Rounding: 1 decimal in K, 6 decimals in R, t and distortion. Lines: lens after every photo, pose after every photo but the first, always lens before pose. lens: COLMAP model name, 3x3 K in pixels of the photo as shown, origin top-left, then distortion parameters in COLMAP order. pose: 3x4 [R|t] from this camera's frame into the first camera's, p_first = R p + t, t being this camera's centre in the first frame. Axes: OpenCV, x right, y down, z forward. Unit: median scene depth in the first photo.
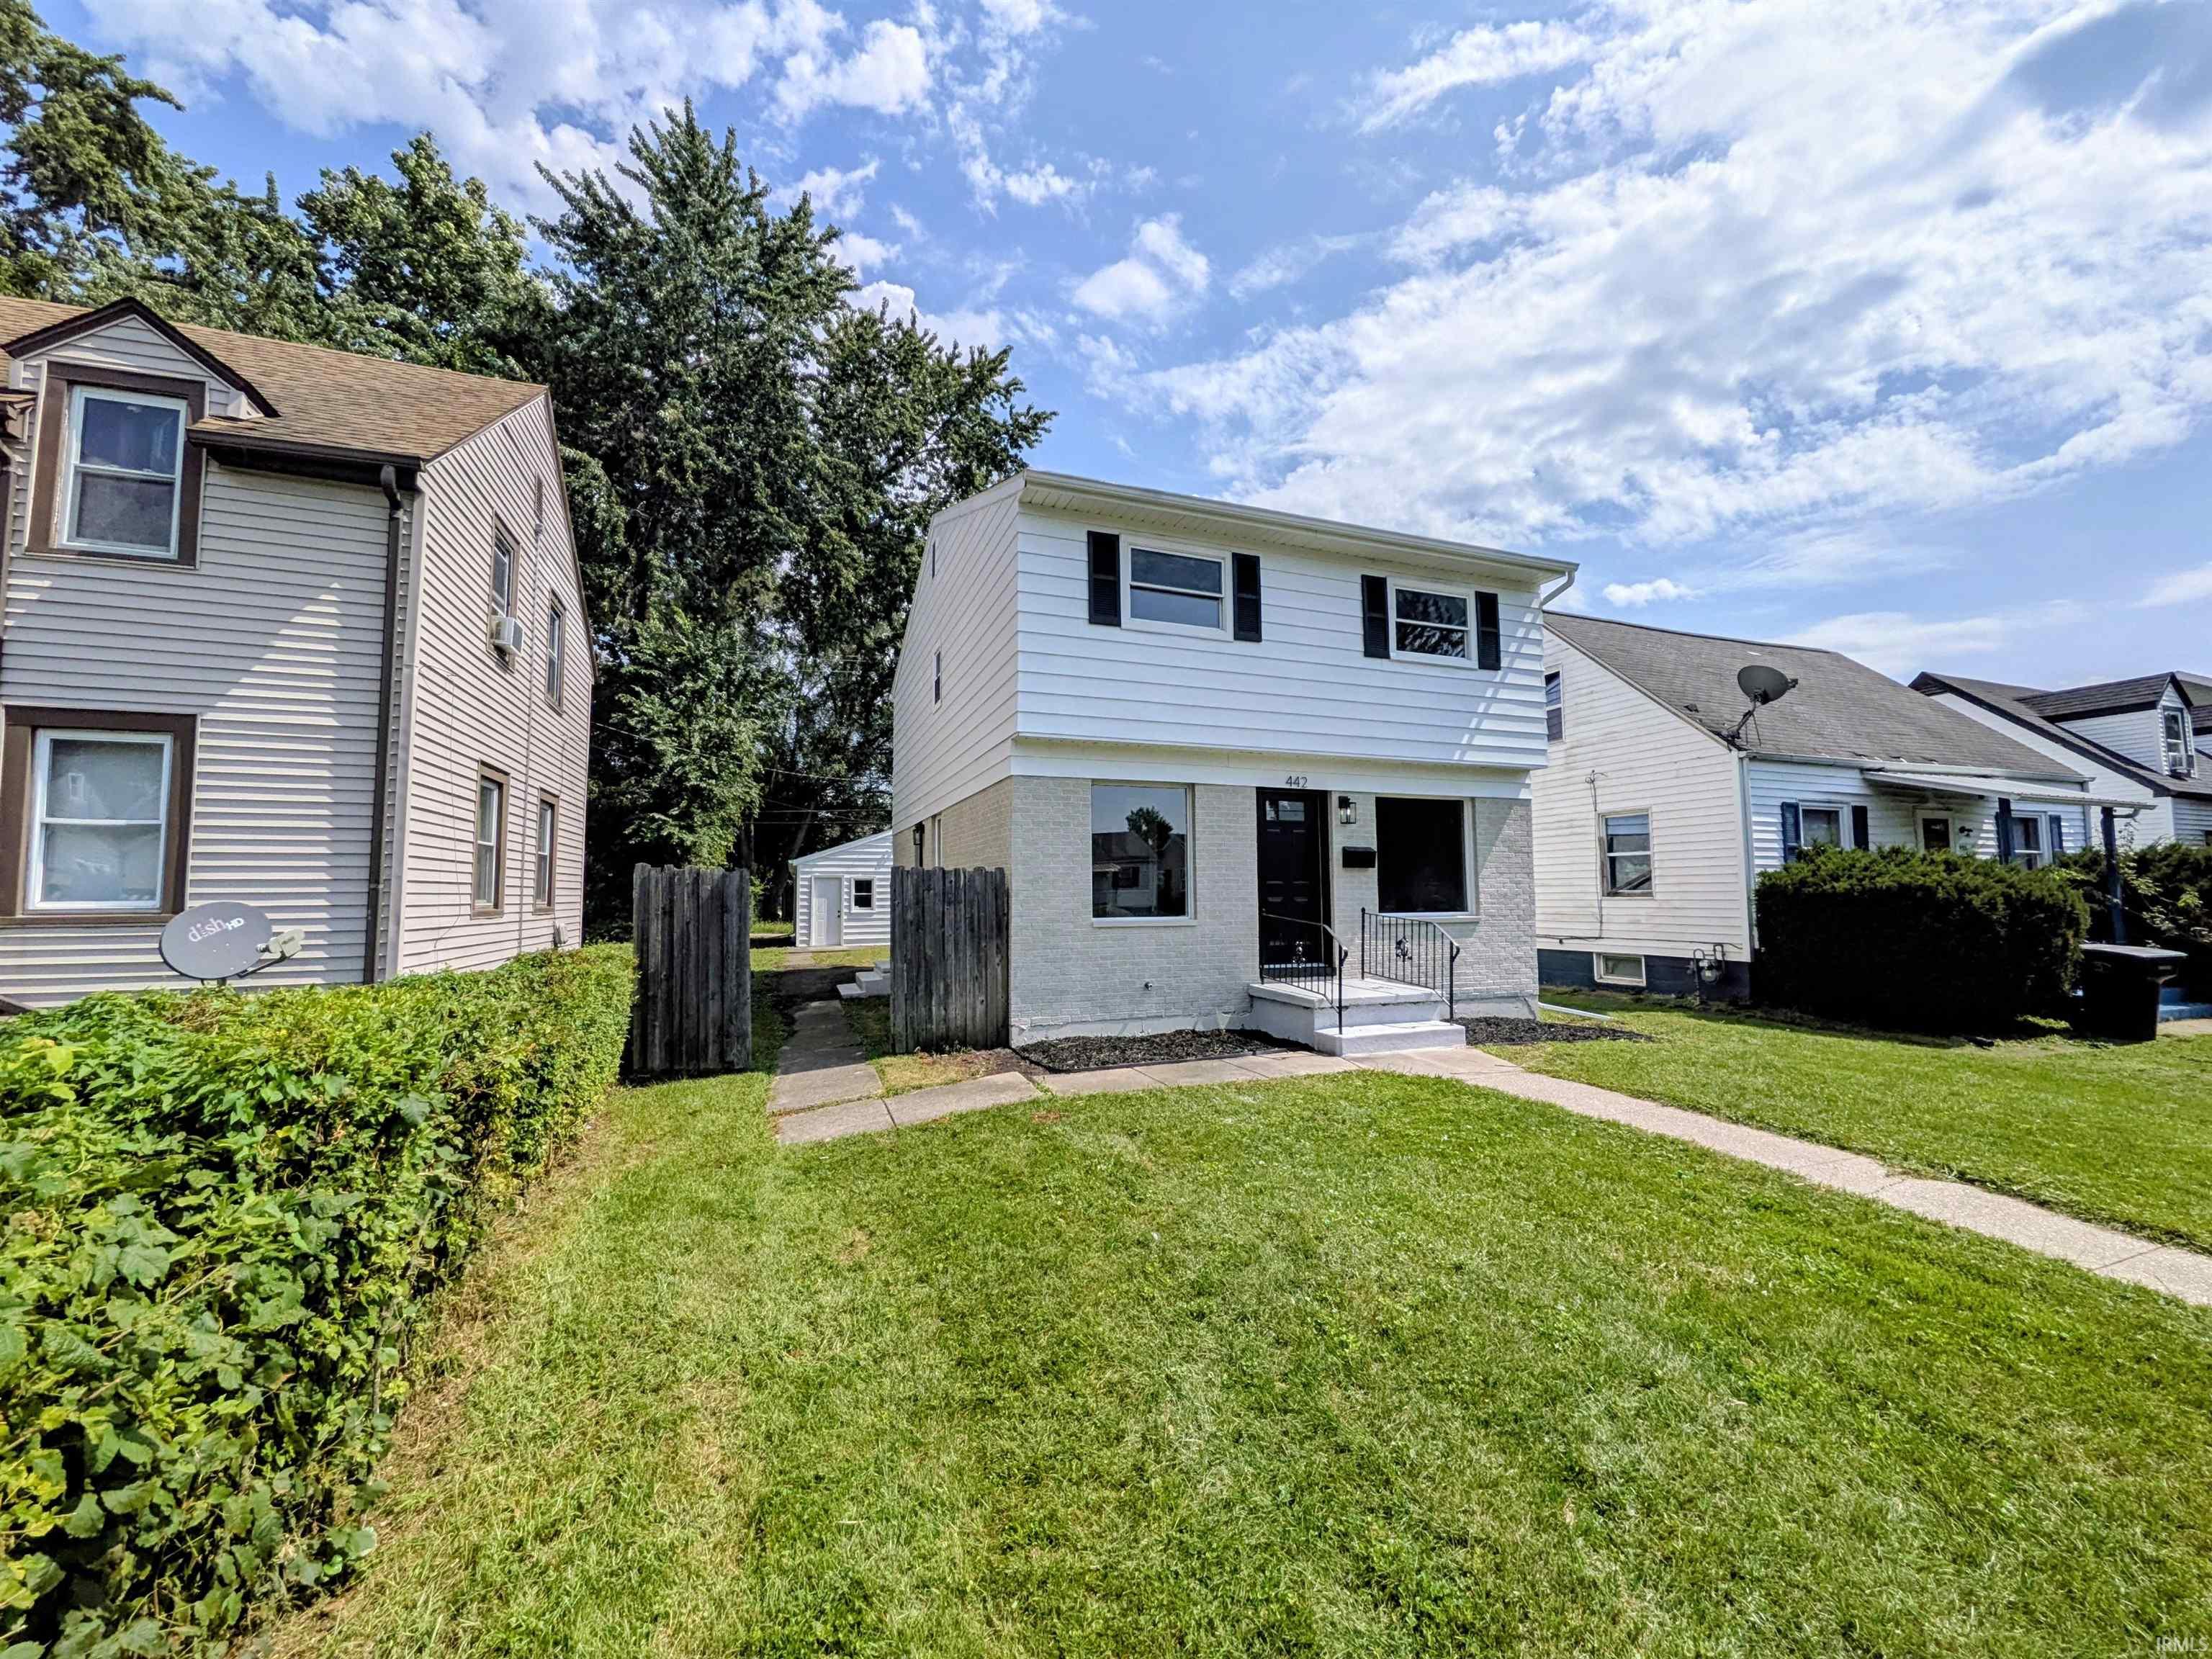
lens RADIAL K [[880.8, 0, 1069.3], [0, 880.8, 818.9], [0, 0, 1]] dist [0.006039, -0.001349]
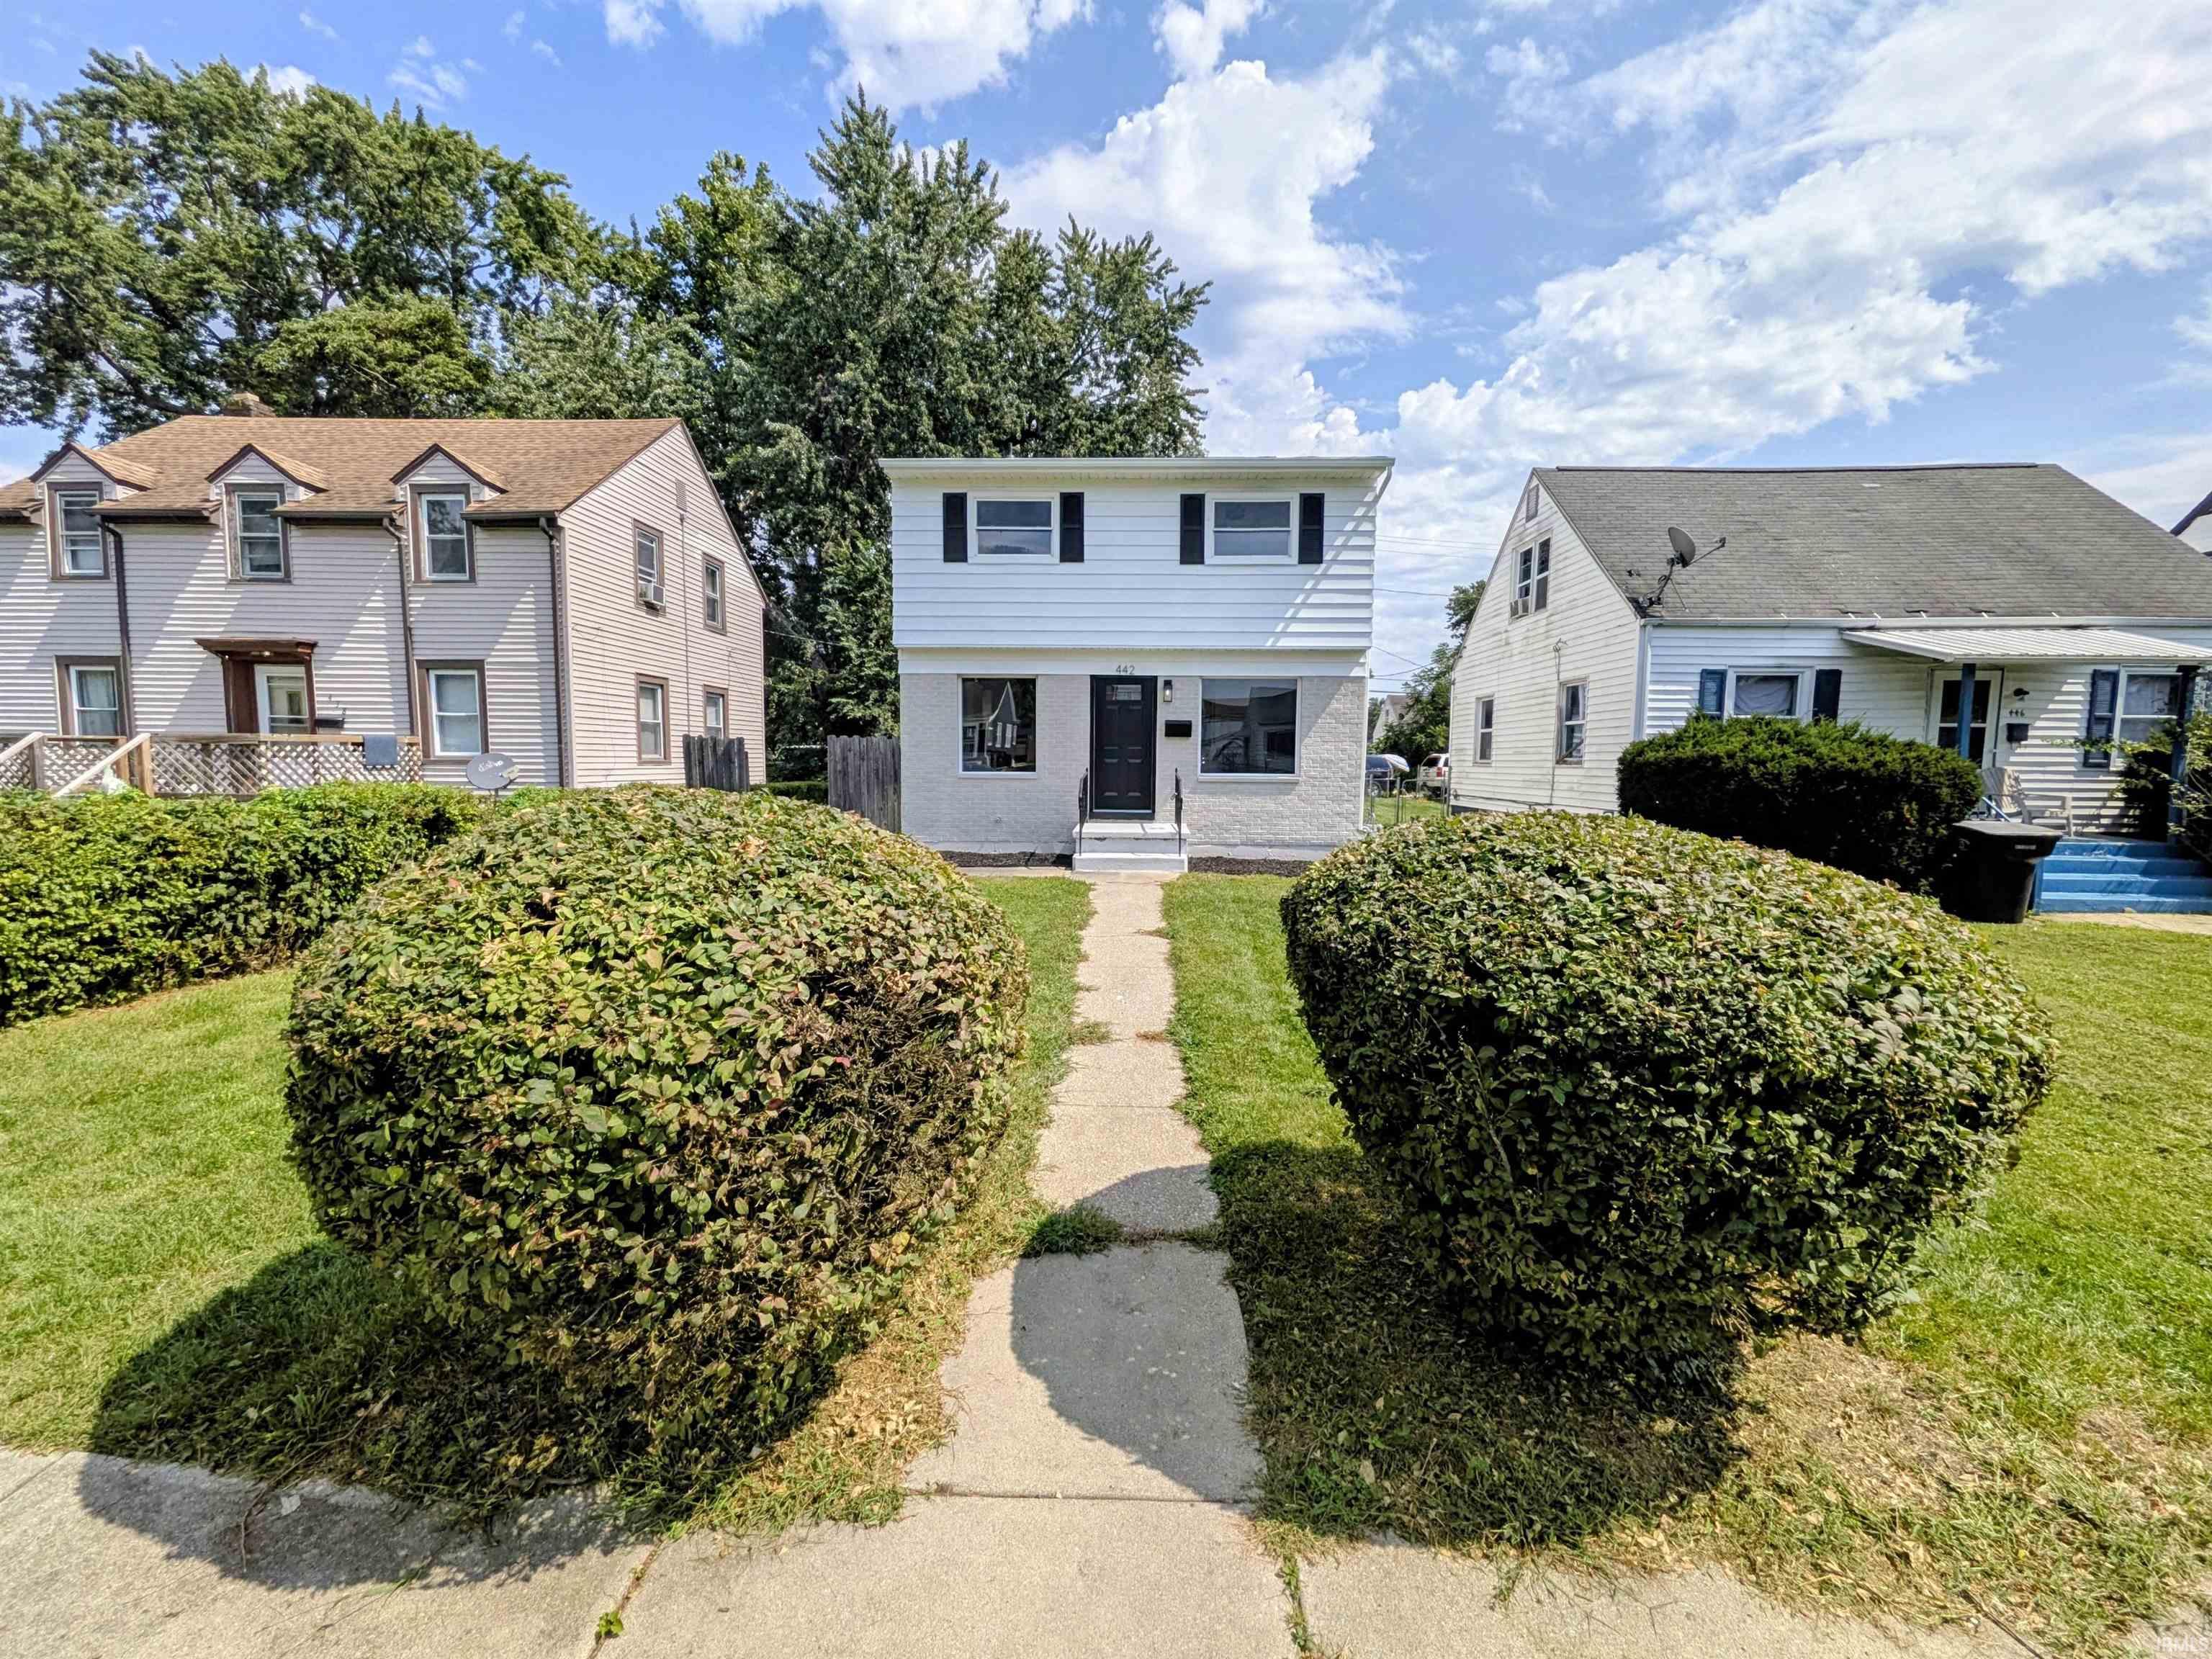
lens RADIAL K [[880.8, 0, 1089.7], [0, 880.8, 832.3], [0, 0, 1]] dist [0.006039, -0.001349]
pose [[0.916498, 0.047117, -0.397256, 0.603959], [0.021527, 0.985792, 0.166586, -0.019682], [0.399461, -0.161228, 0.902462, -0.181541]]
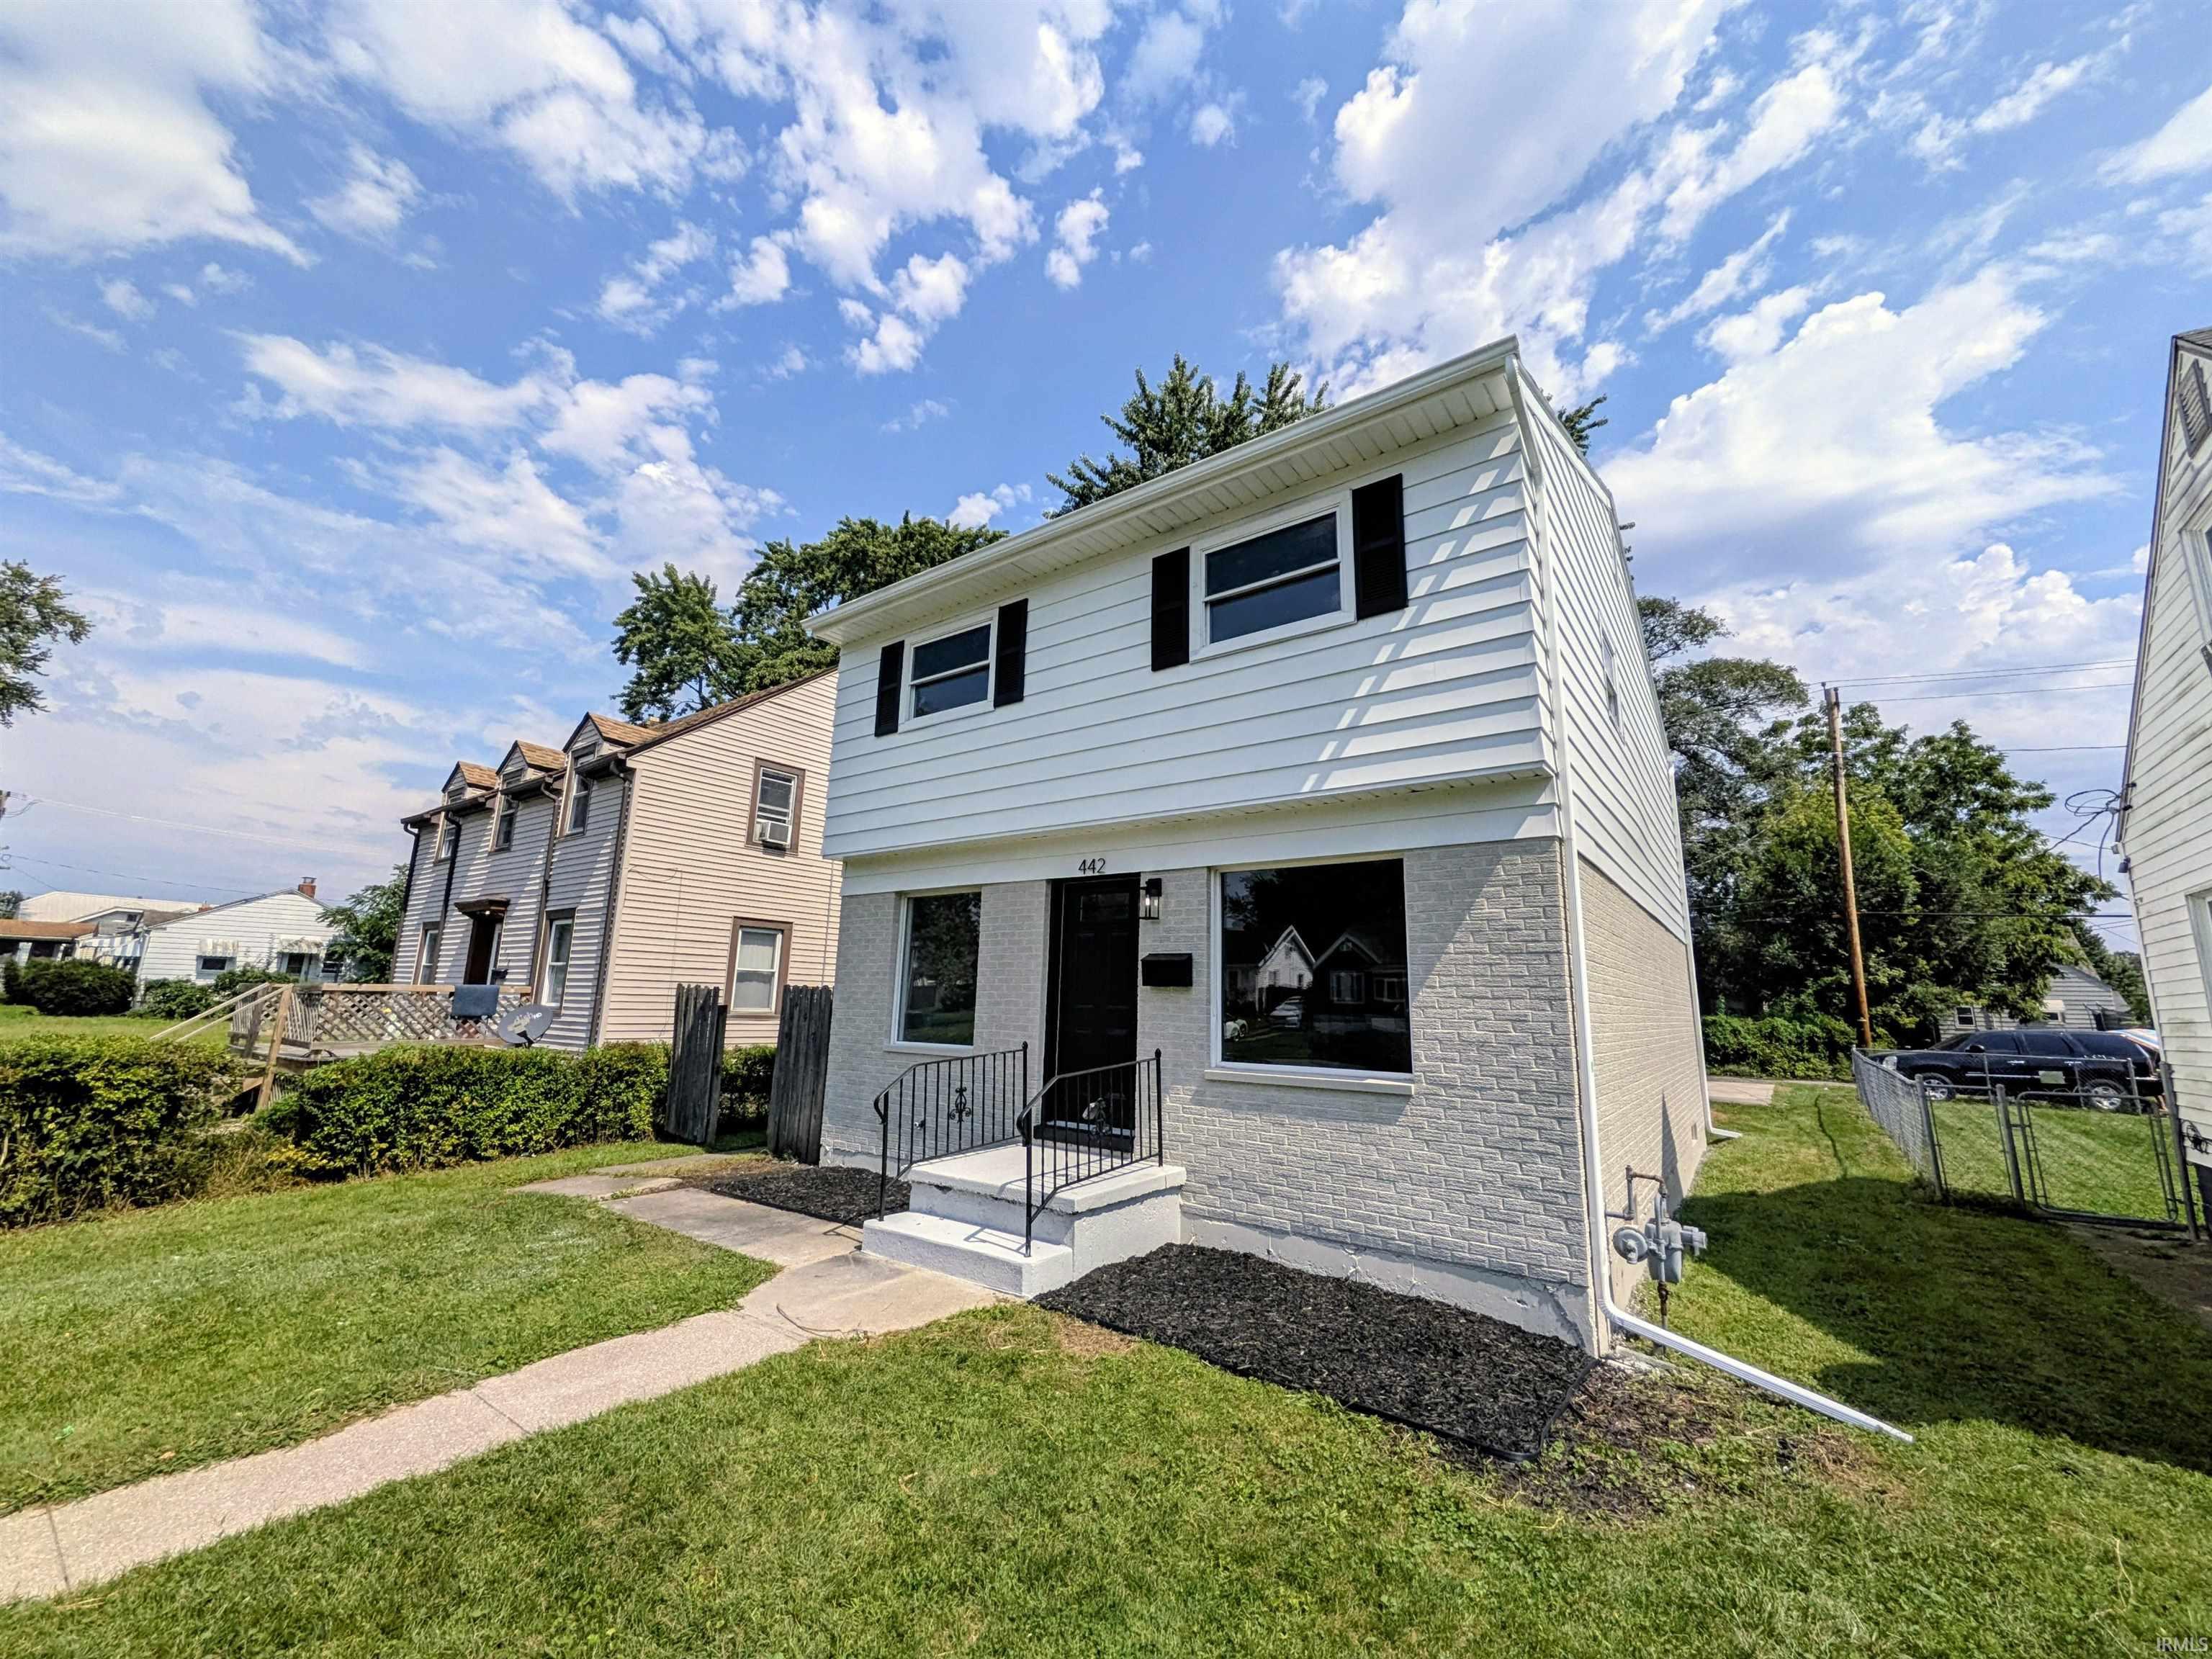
lens RADIAL K [[880.8, 0, 1099.1], [0, 880.8, 826.6], [0, 0, 1]] dist [0.006039, -0.001349]
pose [[0.531340, -0.149730, -0.833822, 0.719686], [0.048928, 0.988038, -0.146245, 0.026403], [0.845745, 0.036908, 0.532310, 0.505855]]
